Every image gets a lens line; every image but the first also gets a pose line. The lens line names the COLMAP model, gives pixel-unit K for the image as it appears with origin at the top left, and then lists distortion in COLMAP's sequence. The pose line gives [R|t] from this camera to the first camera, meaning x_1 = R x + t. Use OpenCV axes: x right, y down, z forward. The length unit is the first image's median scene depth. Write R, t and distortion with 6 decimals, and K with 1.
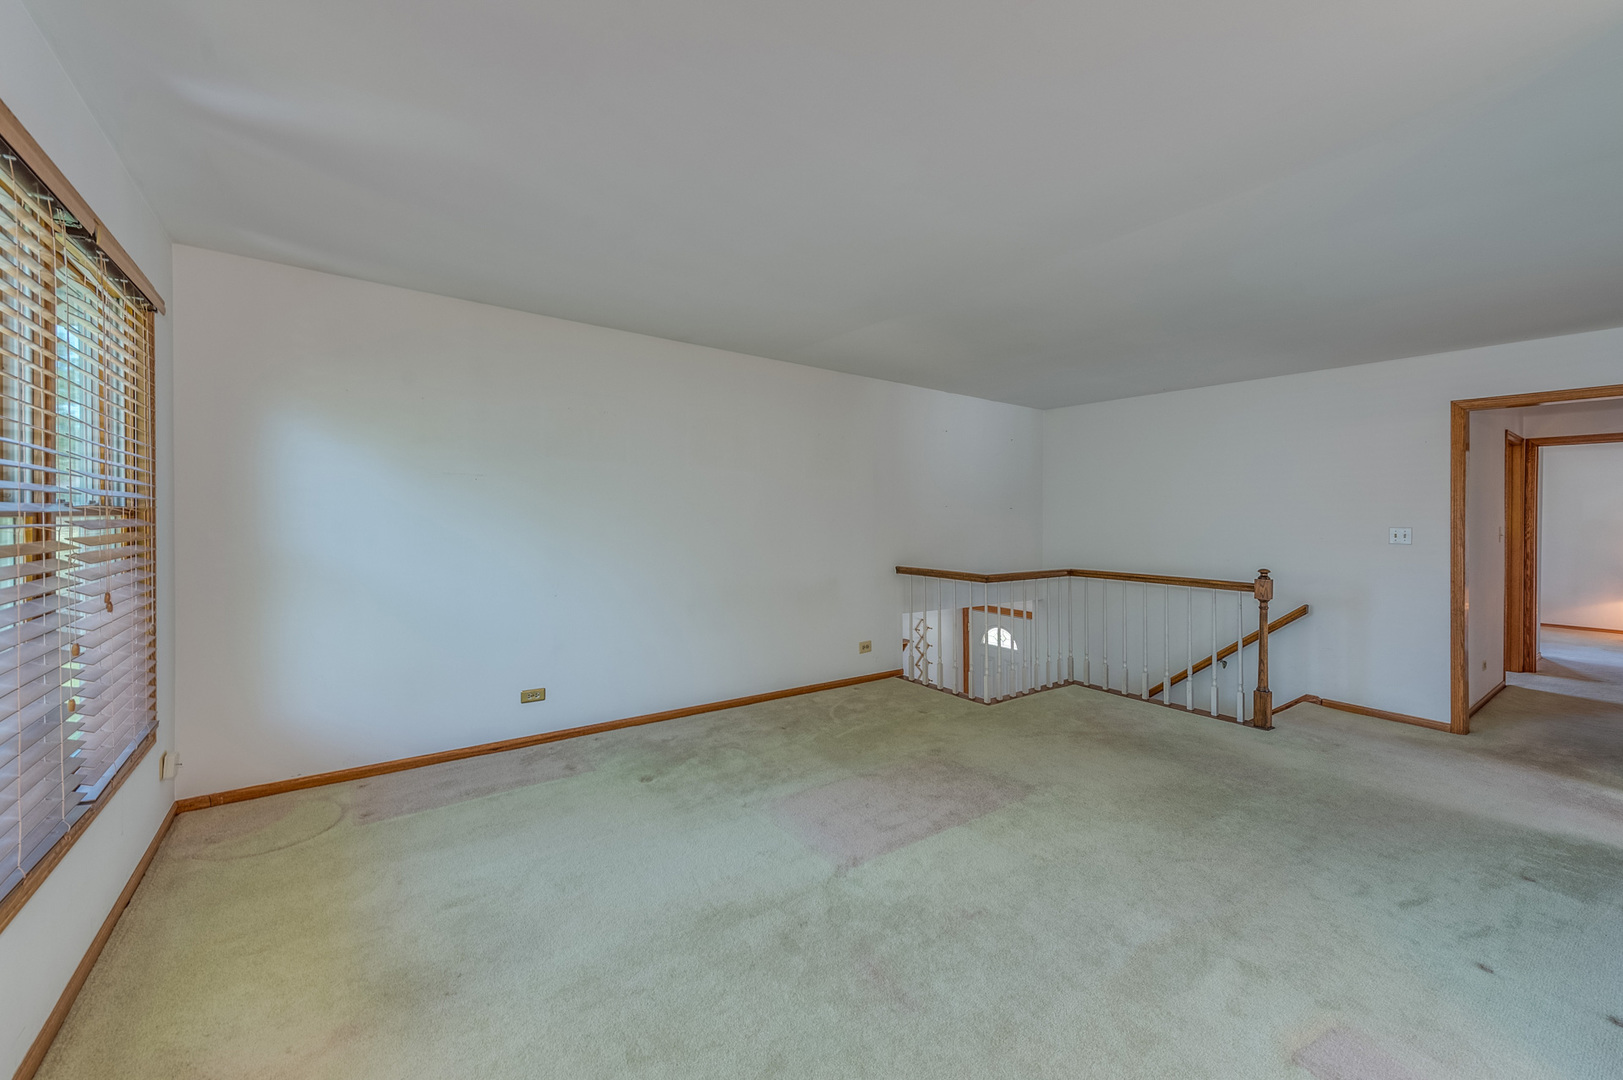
lens RADIAL K [[630.1, 0, 811.5], [0, 630.1, 540.0], [0, 0, 1]] dist [0.007964, -0.000073]
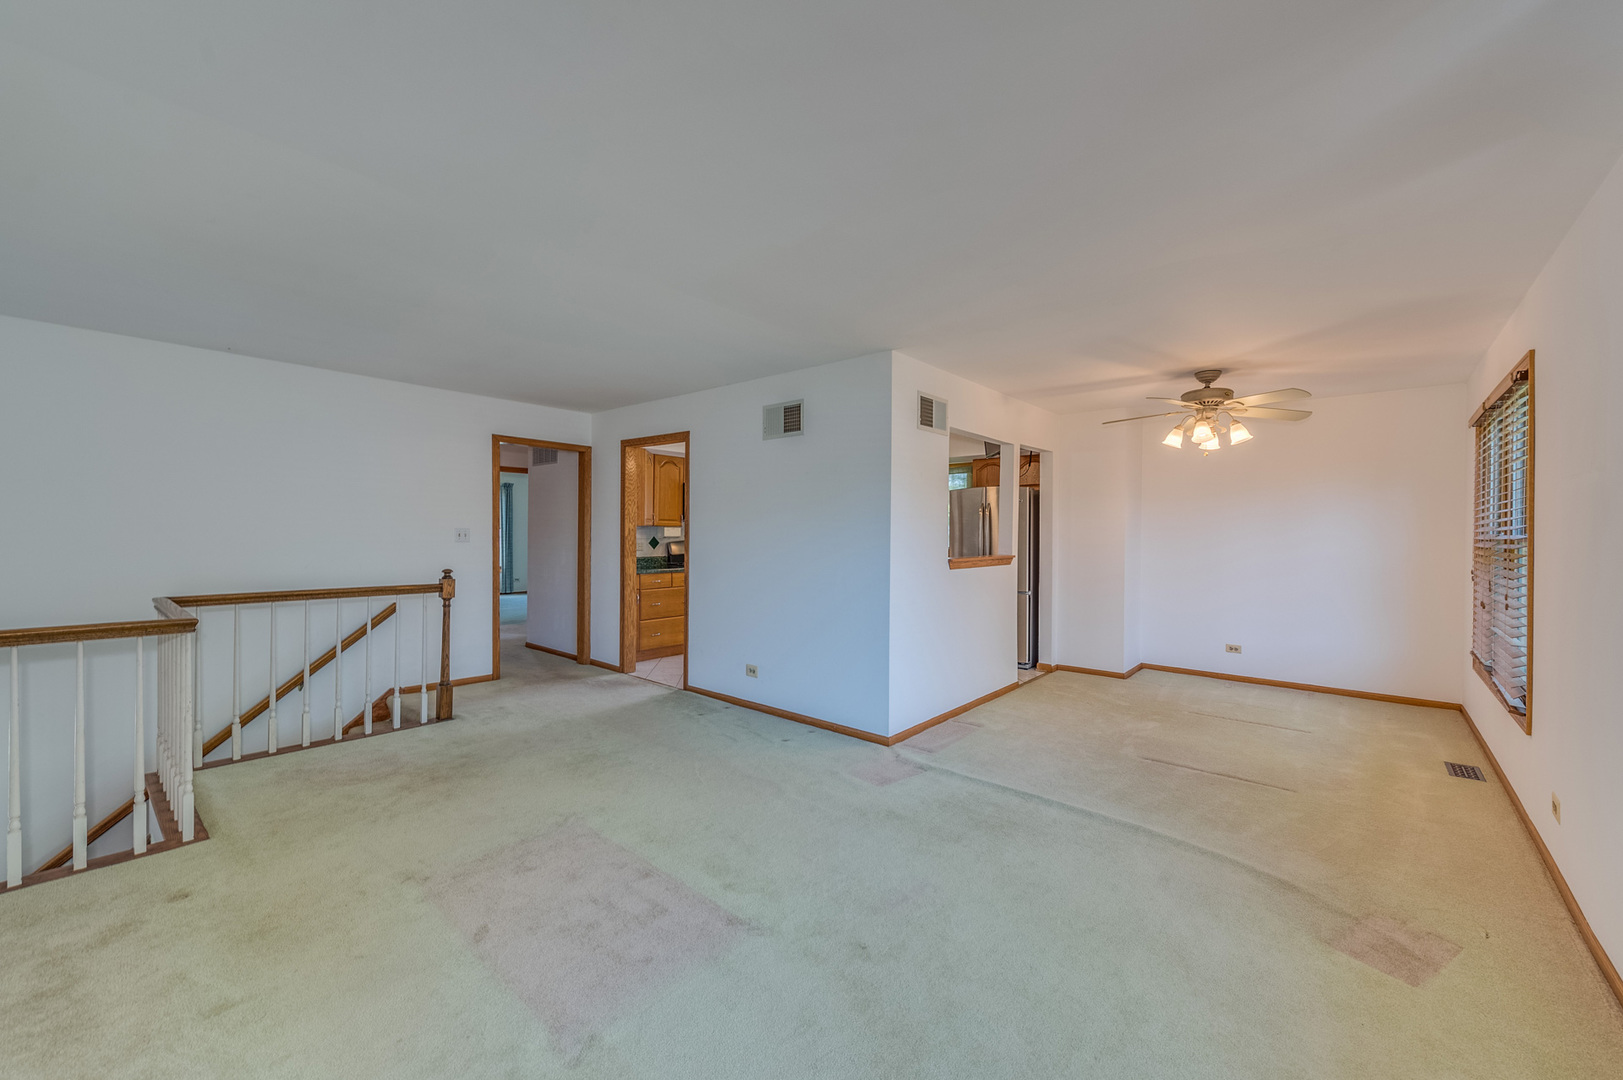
lens RADIAL K [[640.8, 0, 818.5], [0, 640.8, 533.6], [0, 0, 1]] dist [0.023377, -0.008121]
pose [[-0.227081, -0.019910, 0.973672, -0.474600], [0.020049, 0.999484, 0.025113, -0.027795], [-0.973670, 0.025224, -0.226564, 0.633268]]
